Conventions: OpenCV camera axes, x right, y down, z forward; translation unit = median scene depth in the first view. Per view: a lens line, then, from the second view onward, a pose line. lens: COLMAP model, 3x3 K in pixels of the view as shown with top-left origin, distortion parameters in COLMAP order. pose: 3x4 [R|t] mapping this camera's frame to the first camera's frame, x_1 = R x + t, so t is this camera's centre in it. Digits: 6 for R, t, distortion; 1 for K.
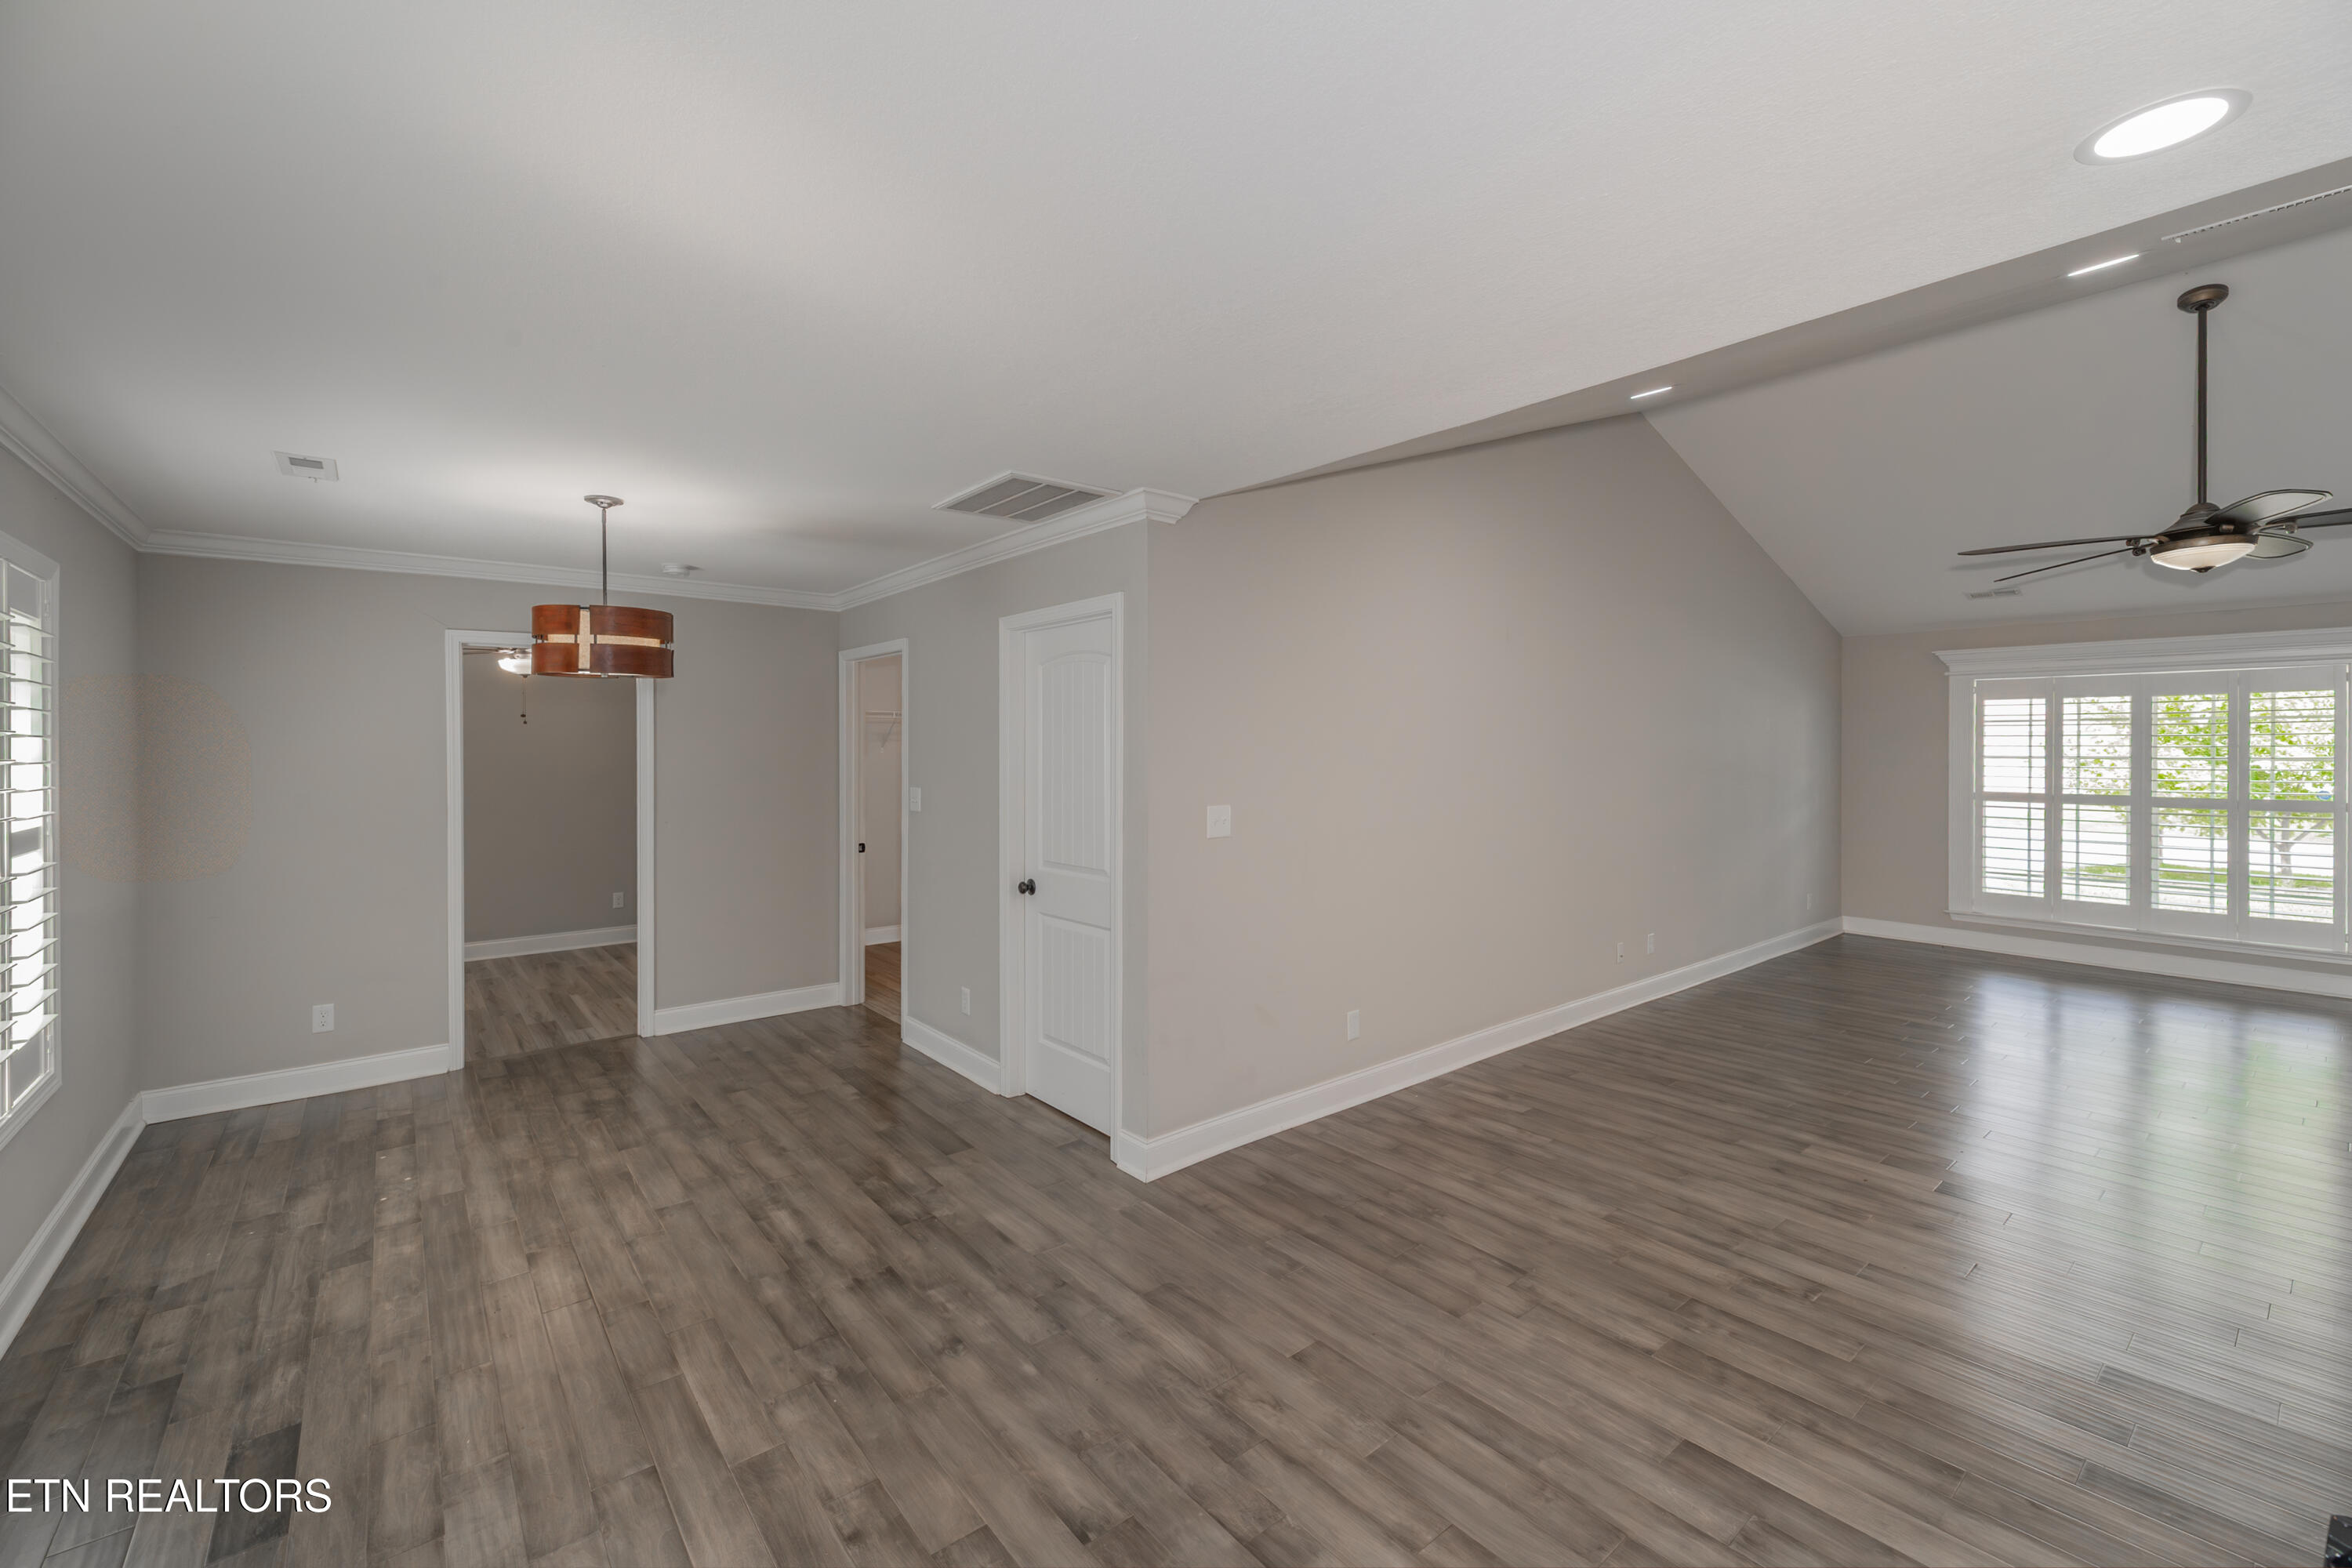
lens RADIAL K [[965.4, 0, 1115.7], [0, 965.4, 750.6], [0, 0, 1]] dist [-0.008039, 0.001394]
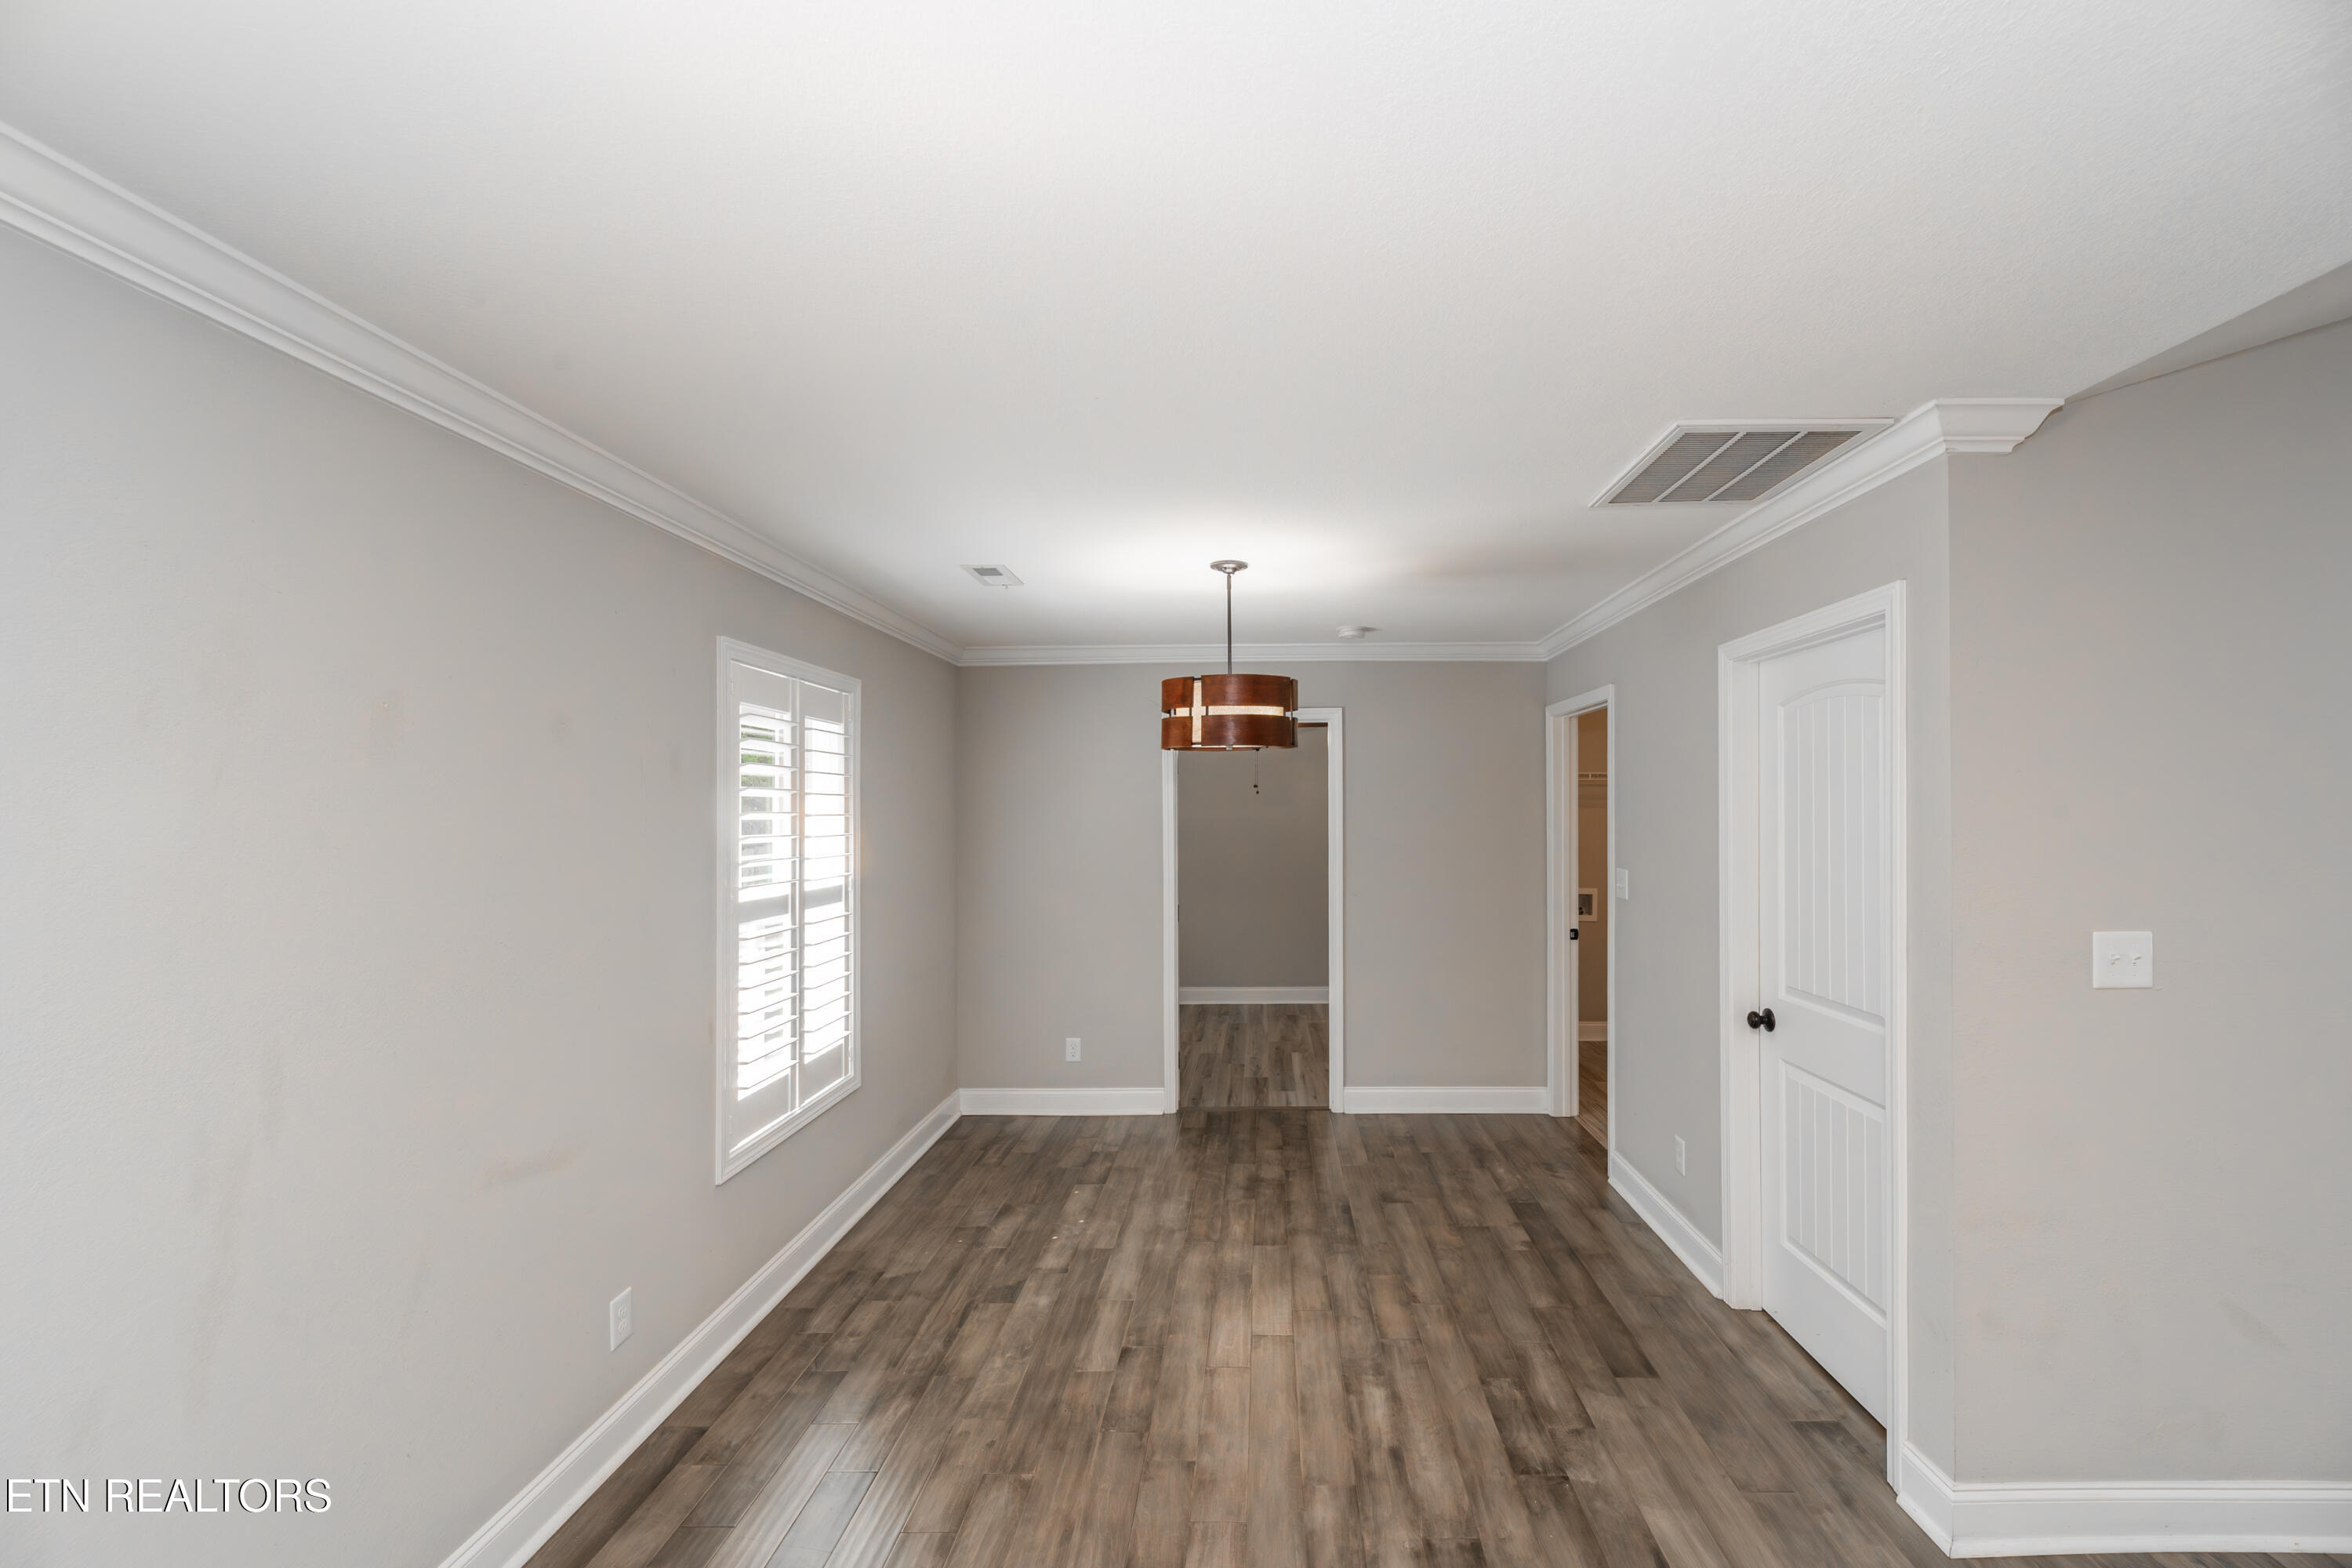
lens RADIAL K [[965.4, 0, 1200.8], [0, 965.4, 800.4], [0, 0, 1]] dist [-0.008039, 0.001394]
pose [[0.763692, -0.005526, -0.645557, 0.056238], [-0.000754, 0.999955, -0.009453, -0.014509], [0.645580, 0.007706, 0.763654, 0.213265]]
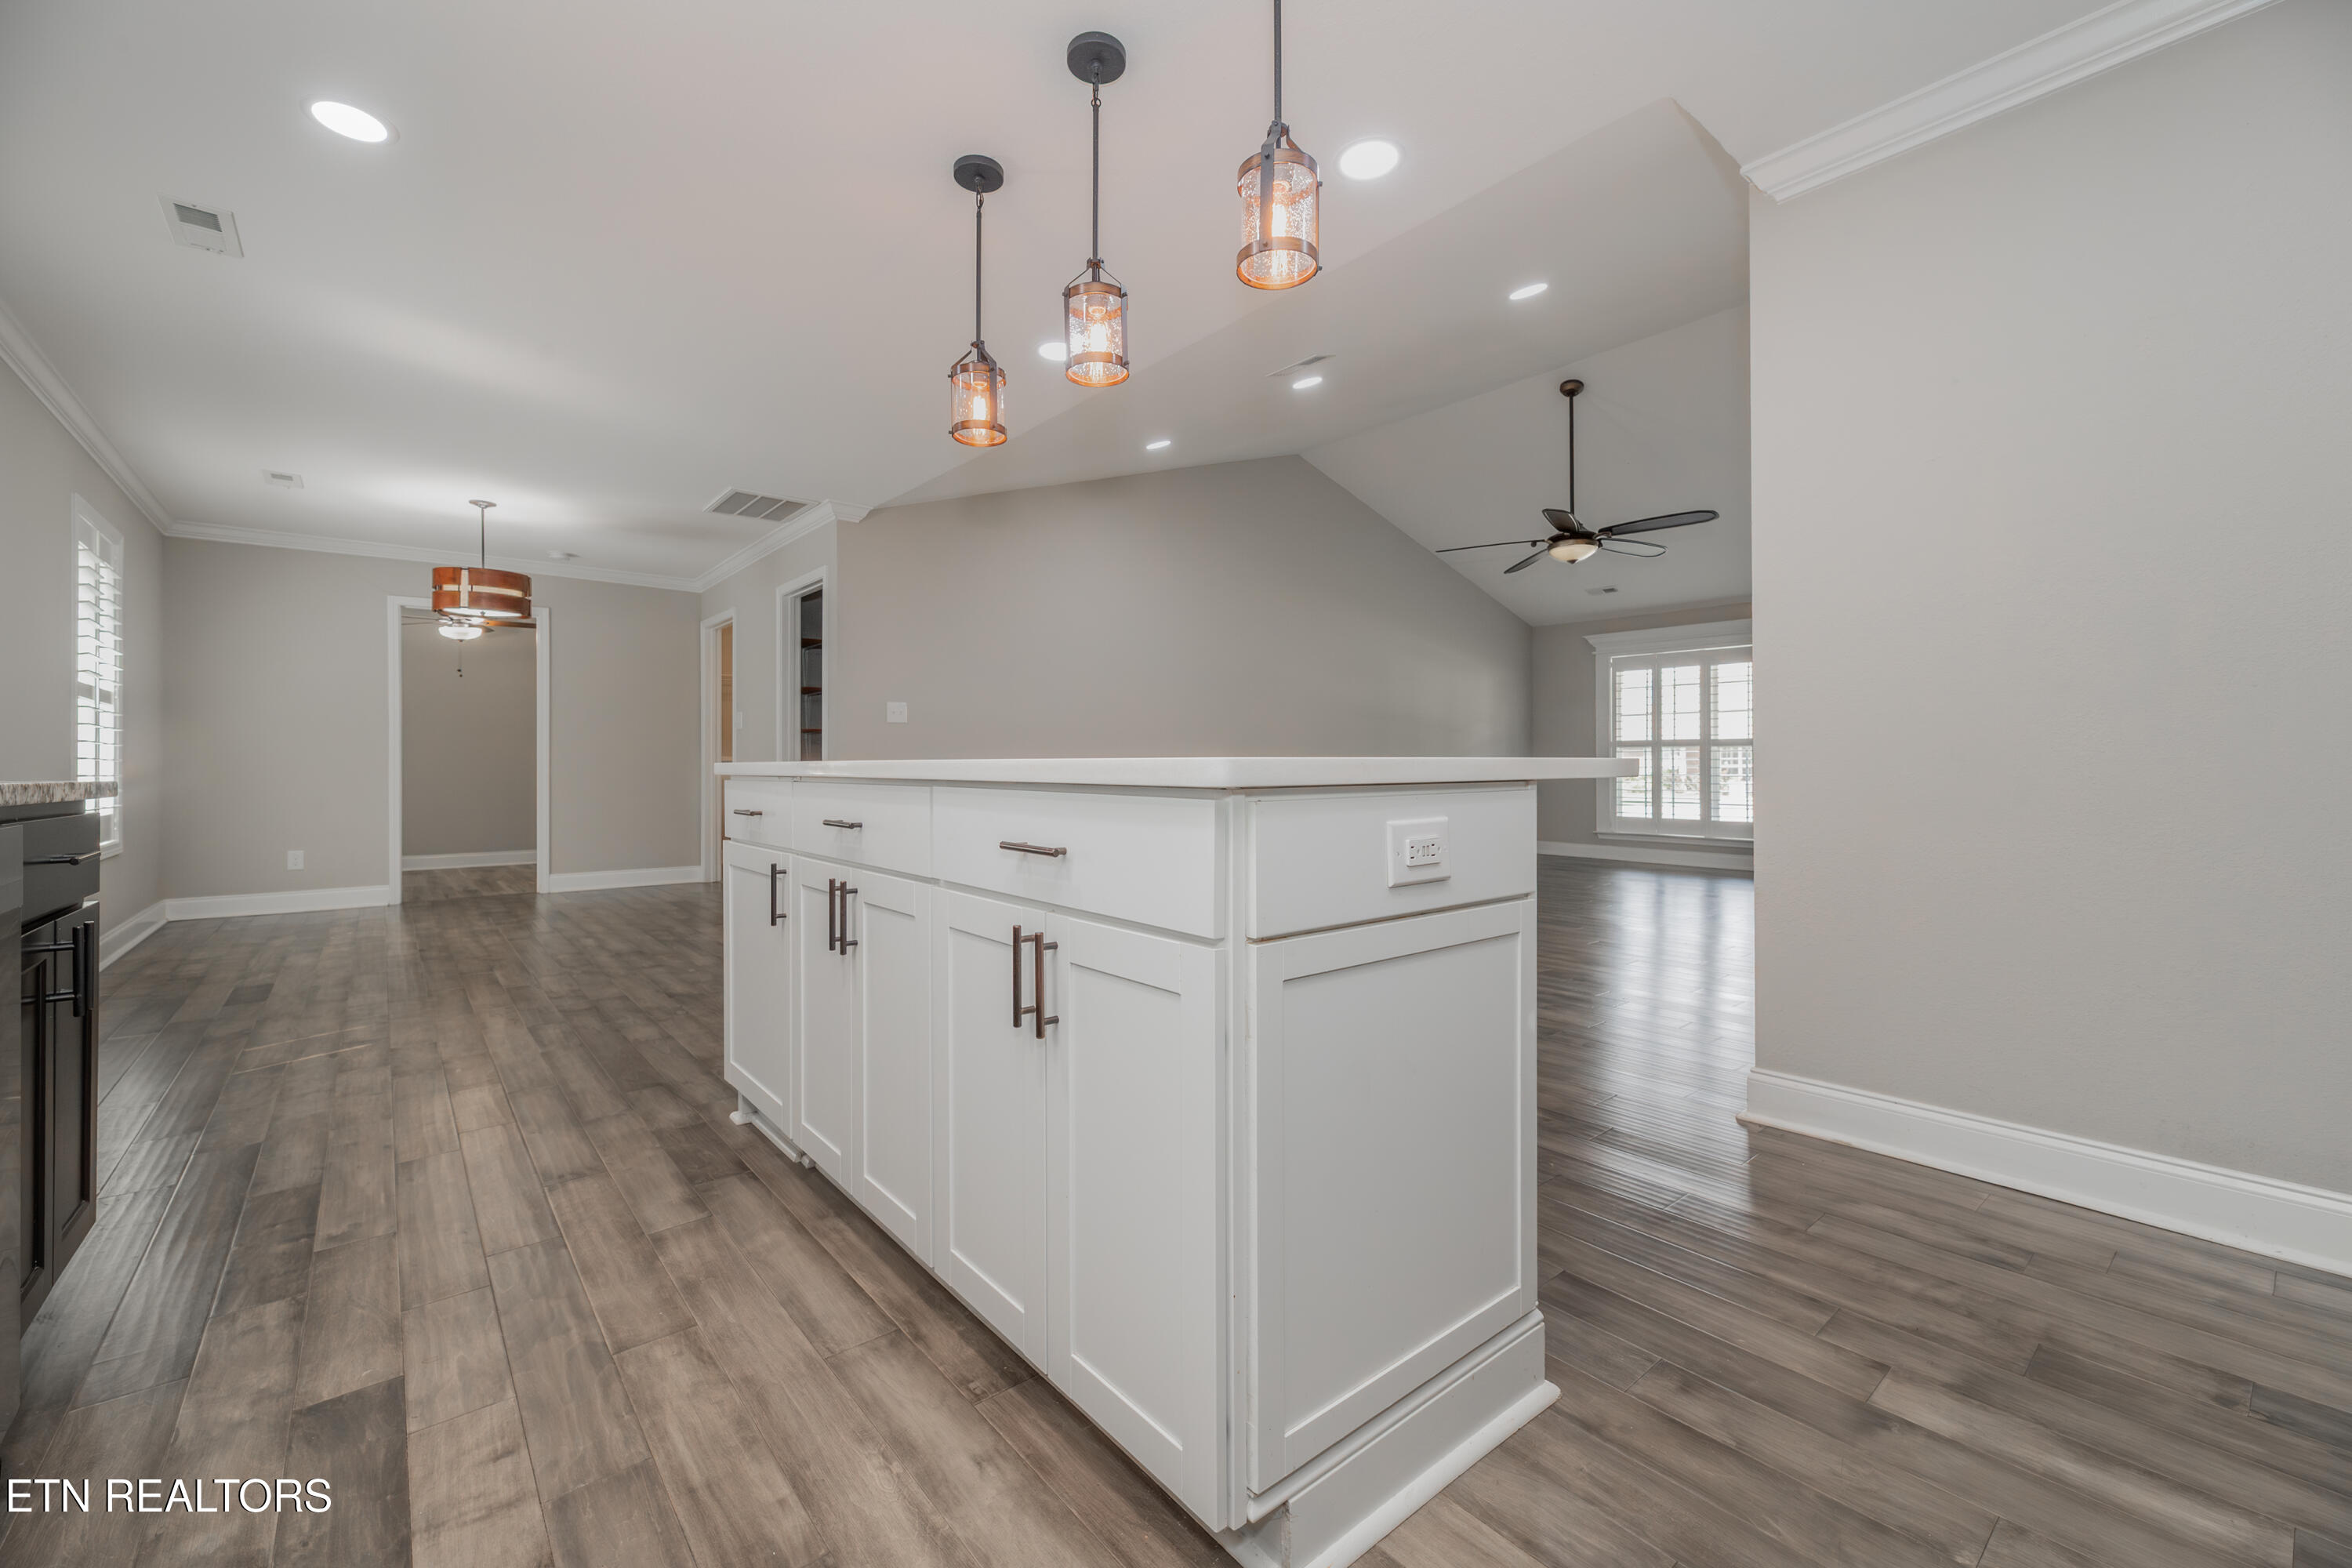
lens RADIAL K [[965.4, 0, 1200.7], [0, 965.4, 786.1], [0, 0, 1]] dist [-0.008039, 0.001394]
pose [[0.996888, -0.007809, 0.078441, 0.446577], [0.006512, 0.999838, 0.016780, 0.159990], [-0.078559, -0.016217, 0.996778, -0.578667]]
